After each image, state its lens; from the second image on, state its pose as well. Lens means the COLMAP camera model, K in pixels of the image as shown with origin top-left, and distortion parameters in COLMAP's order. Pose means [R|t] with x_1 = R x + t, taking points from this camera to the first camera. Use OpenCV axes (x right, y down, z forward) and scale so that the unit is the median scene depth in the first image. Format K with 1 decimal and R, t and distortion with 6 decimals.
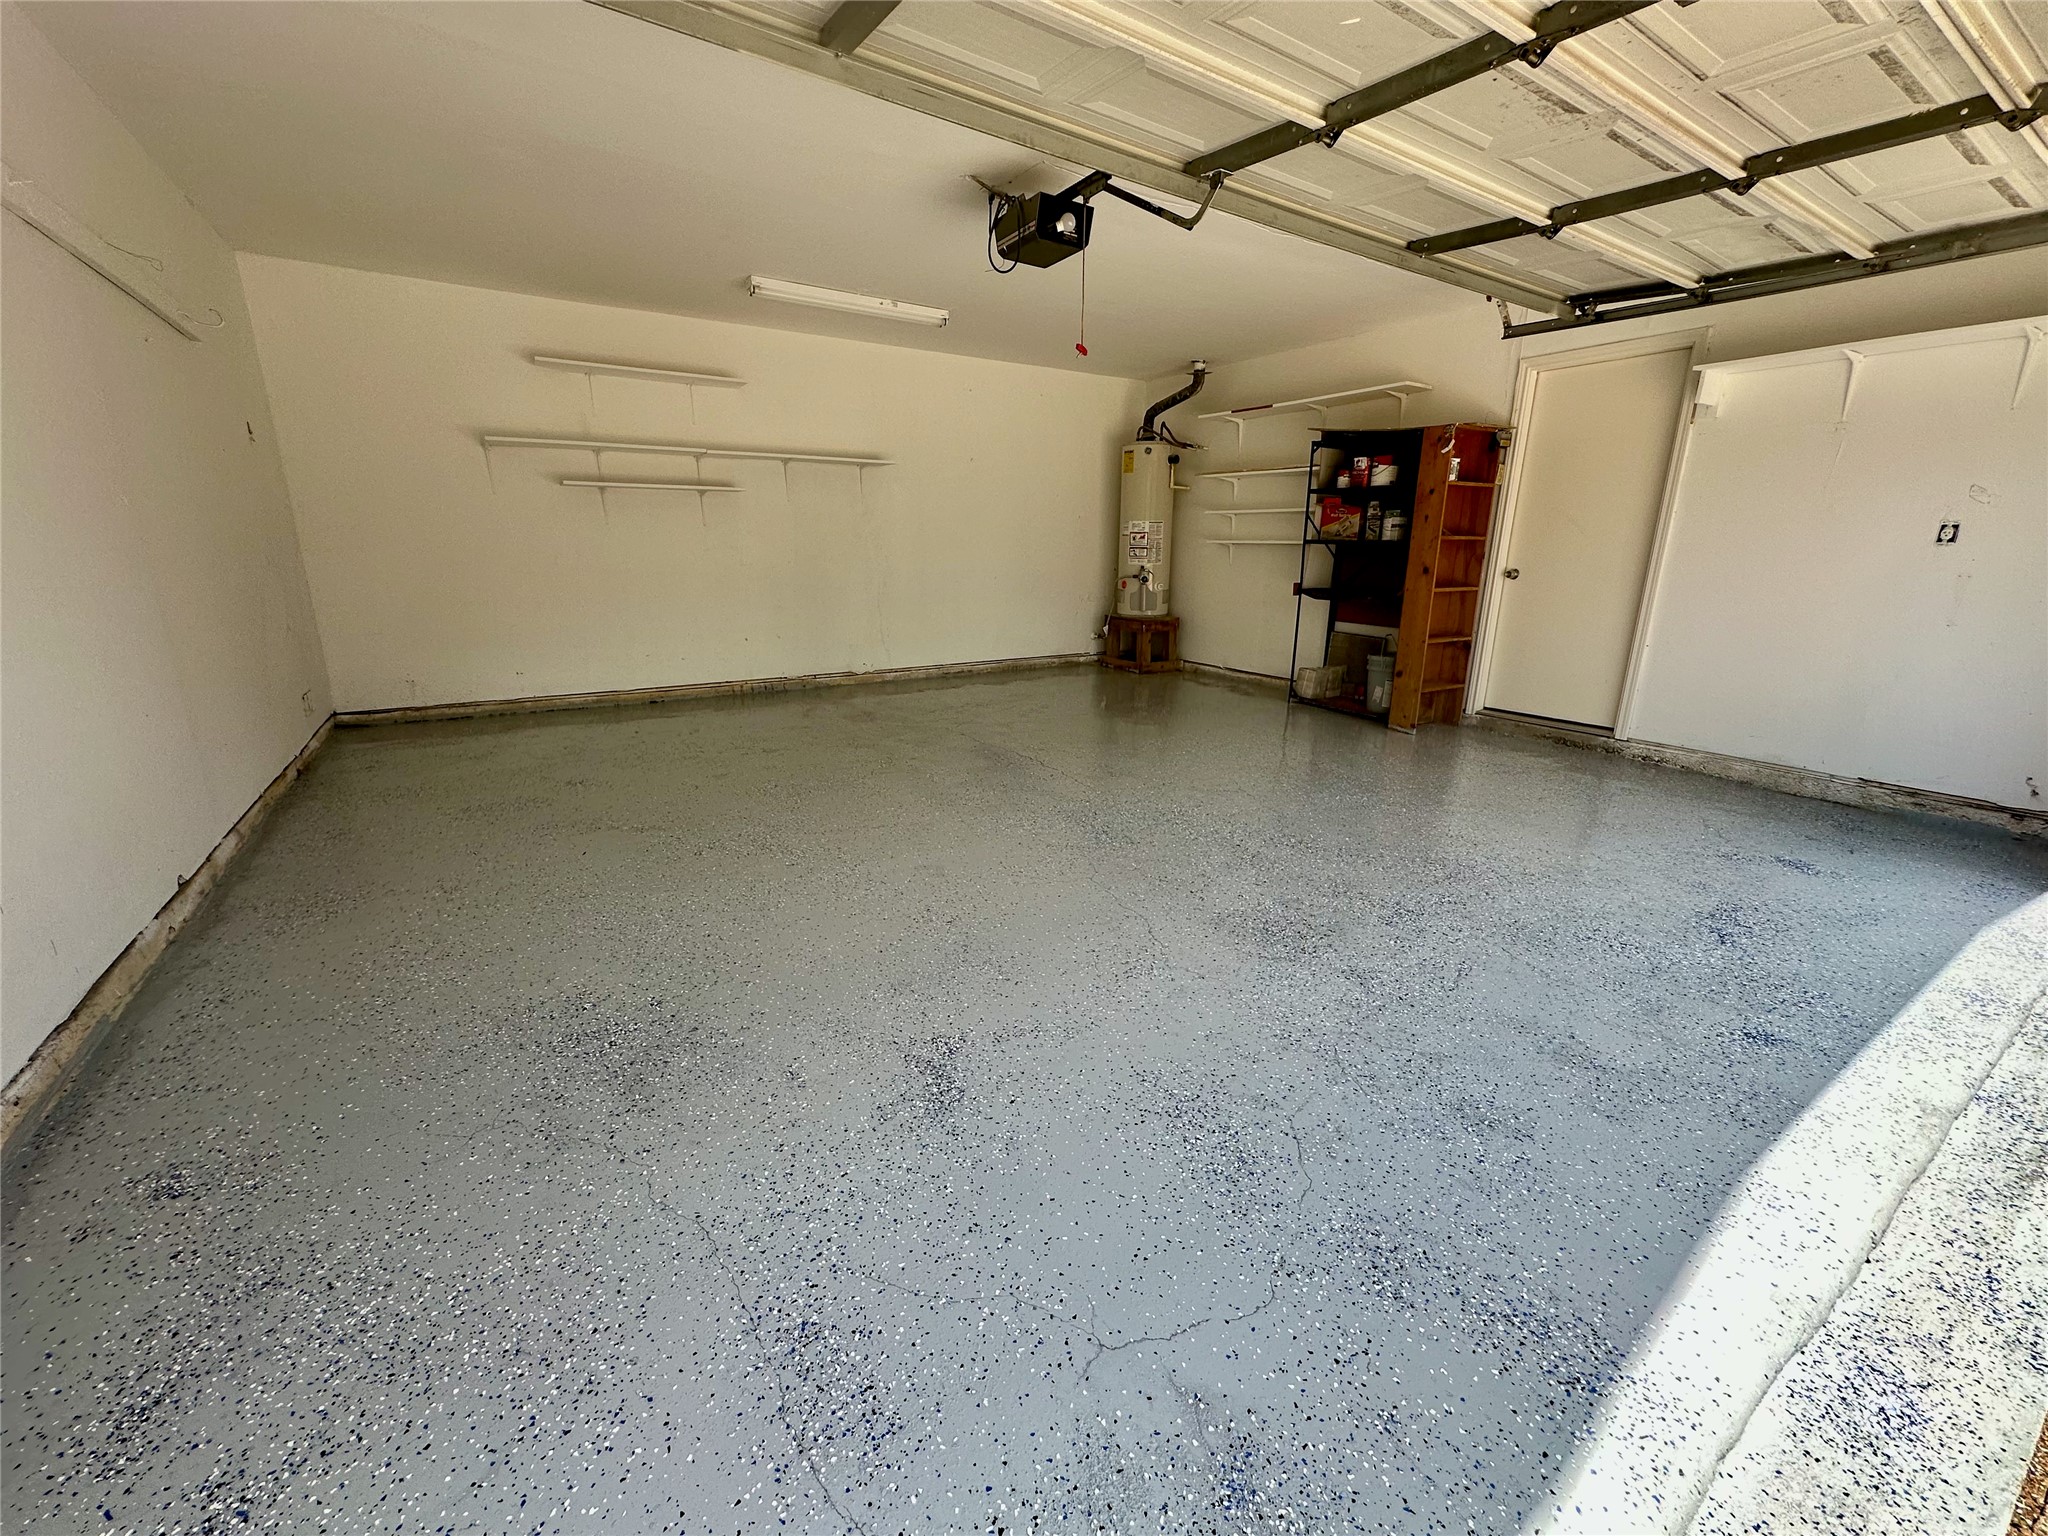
lens RADIAL K [[818.0, 0, 1019.1], [0, 818.0, 765.0], [0, 0, 1]] dist [-0.004143, -0.000242]
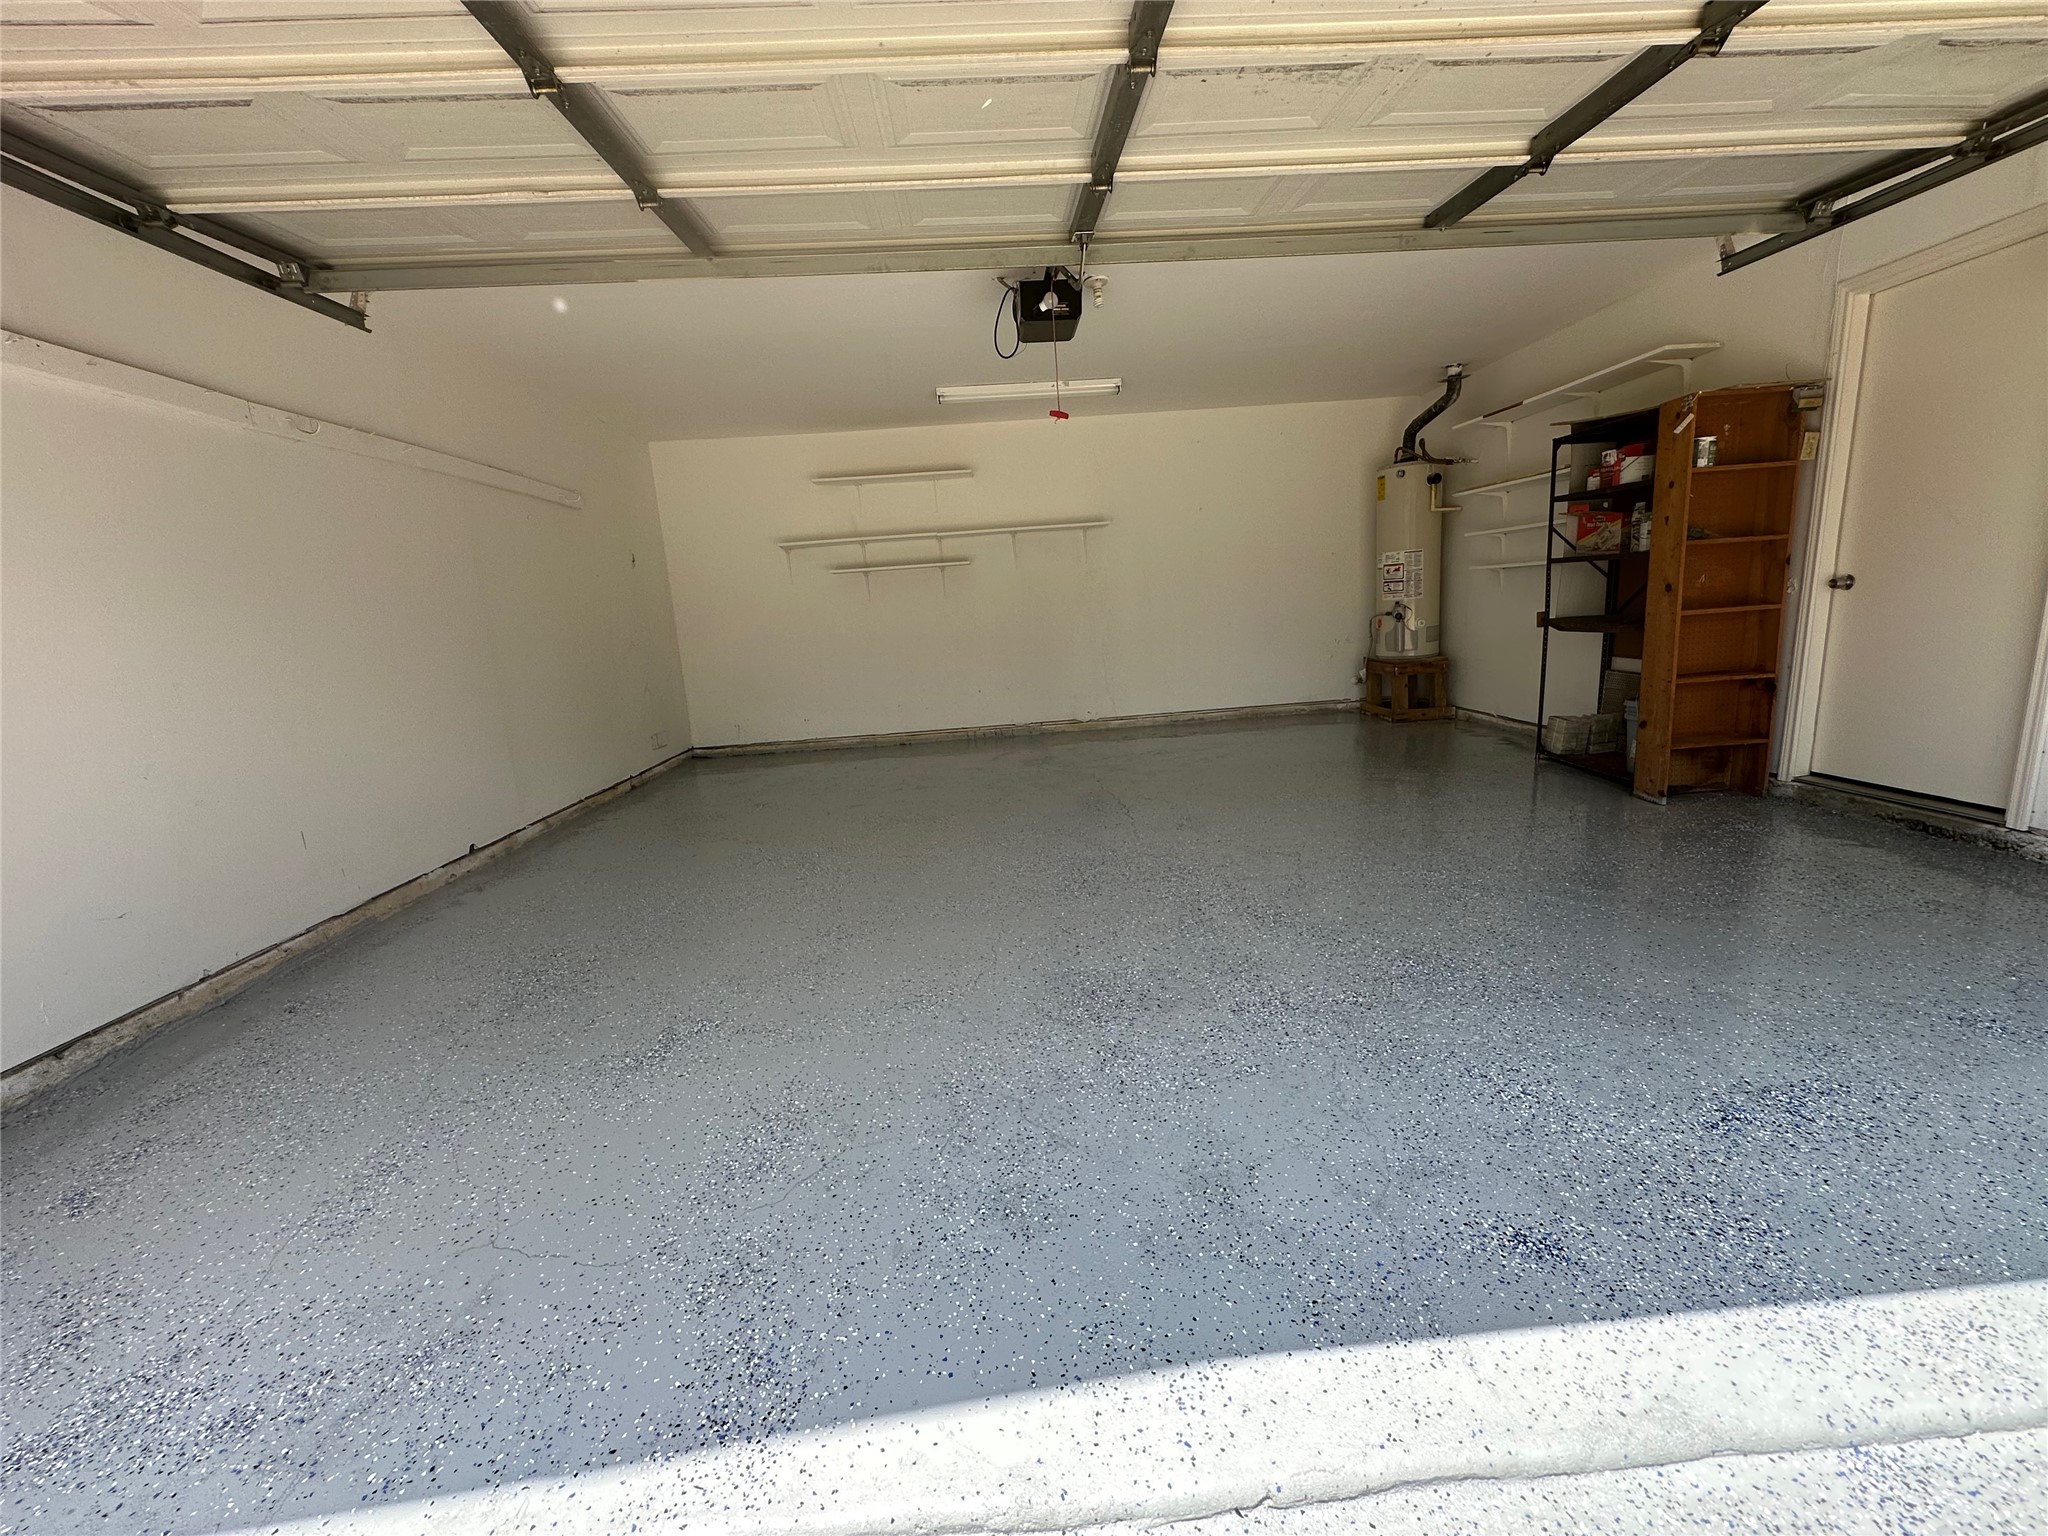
lens RADIAL K [[818.0, 0, 1016.2], [0, 818.0, 761.5], [0, 0, 1]] dist [-0.004143, -0.000242]
pose [[0.865117, 0.027949, -0.500790, 0.330214], [-0.058639, 0.997235, -0.045643, -0.008020], [0.498130, 0.068852, 0.864365, 0.056478]]
